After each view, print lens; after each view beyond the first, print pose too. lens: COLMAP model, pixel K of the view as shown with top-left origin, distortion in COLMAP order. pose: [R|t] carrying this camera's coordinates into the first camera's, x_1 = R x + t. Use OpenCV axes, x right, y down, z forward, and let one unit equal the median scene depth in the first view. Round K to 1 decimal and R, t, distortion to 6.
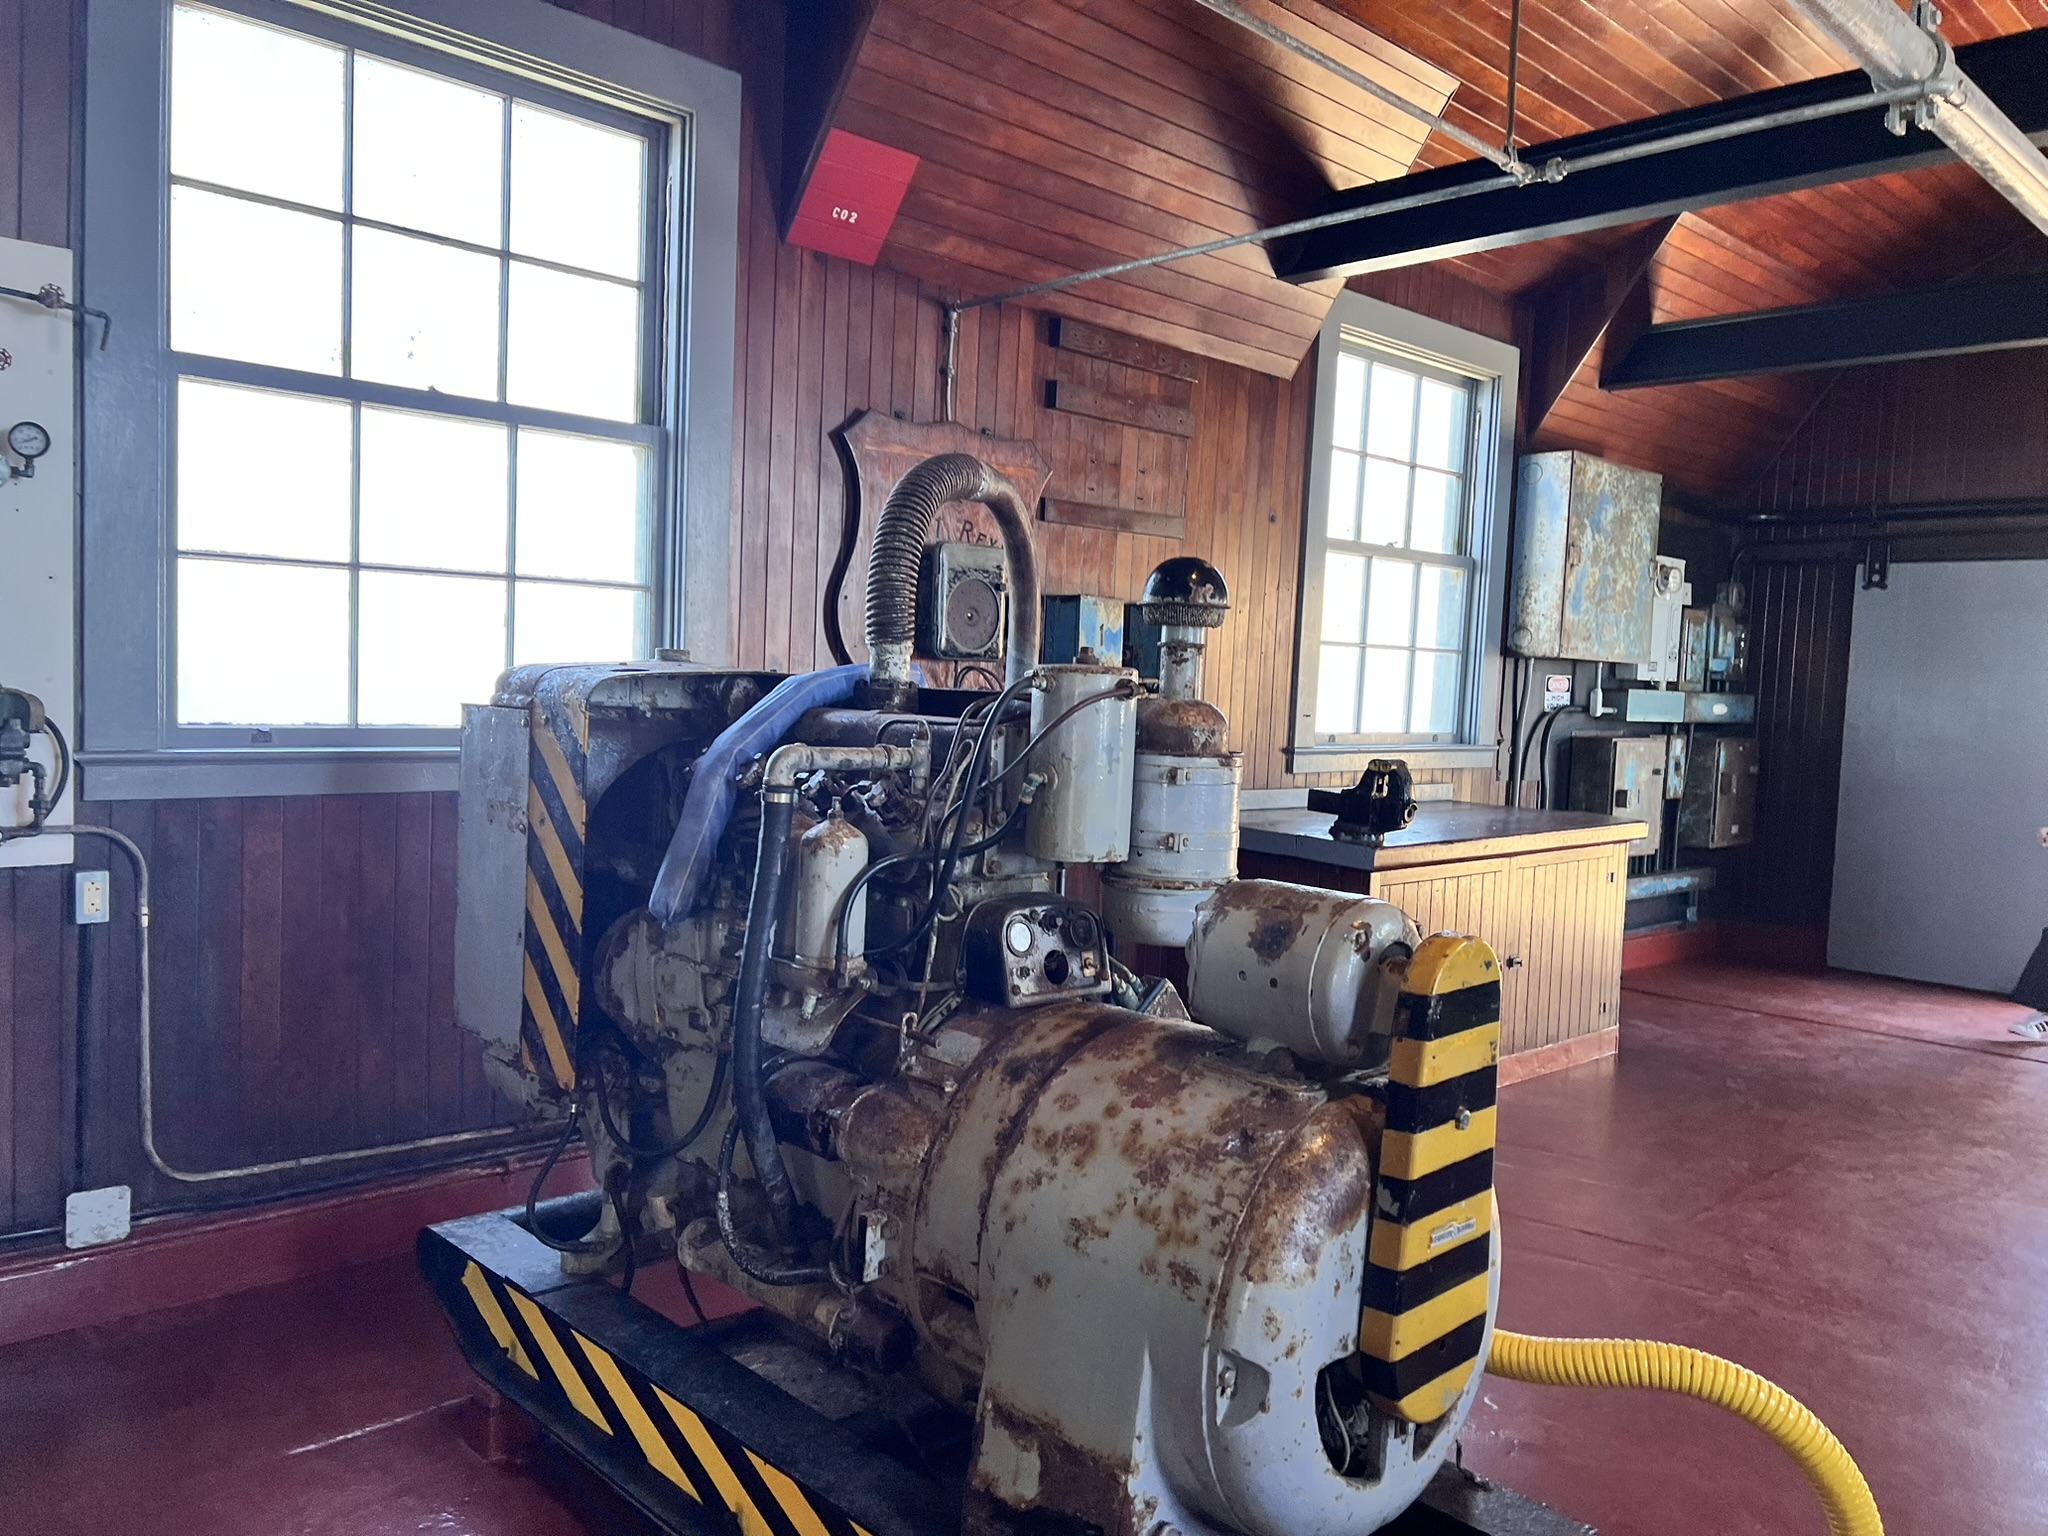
lens RADIAL K [[1546.3, 0, 1019.9], [0, 1546.3, 764.5], [0, 0, 1]] dist [0.071950, -0.013586]
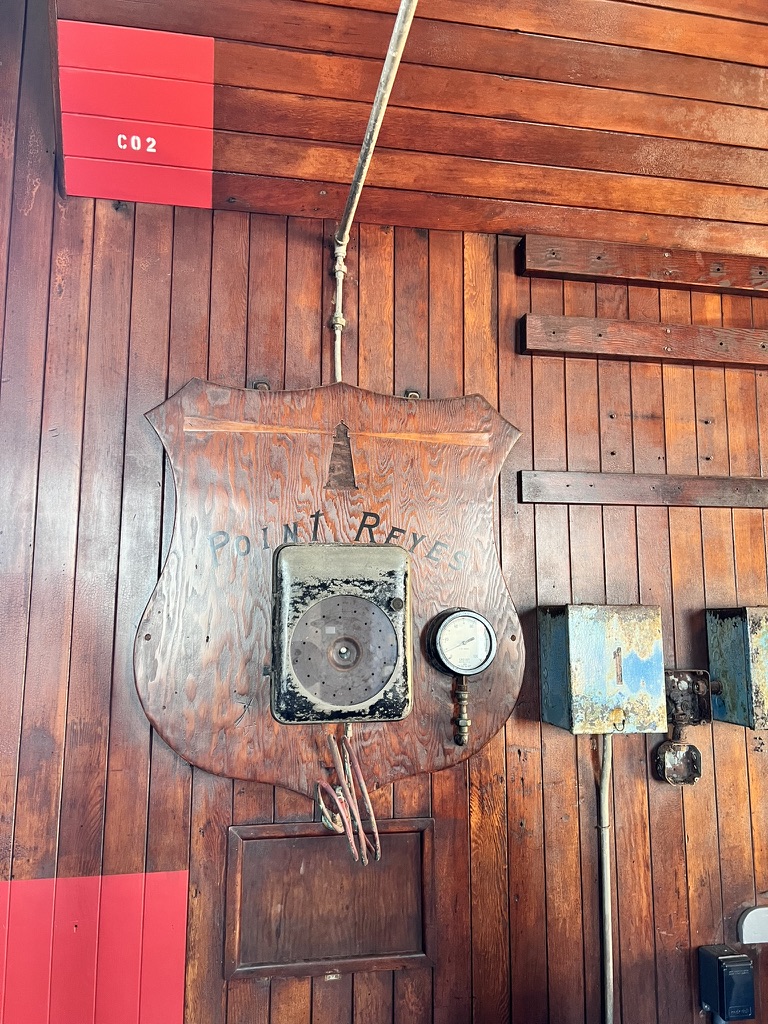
lens RADIAL K [[773.2, 0, 390.0], [0, 773.2, 506.3], [0, 0, 1]] dist [0.071950, -0.013586]
pose [[0.832421, -0.122760, -0.540375, 0.170737], [0.006050, 0.977108, -0.212656, -0.087147], [0.554111, 0.173751, 0.814108, 0.736010]]
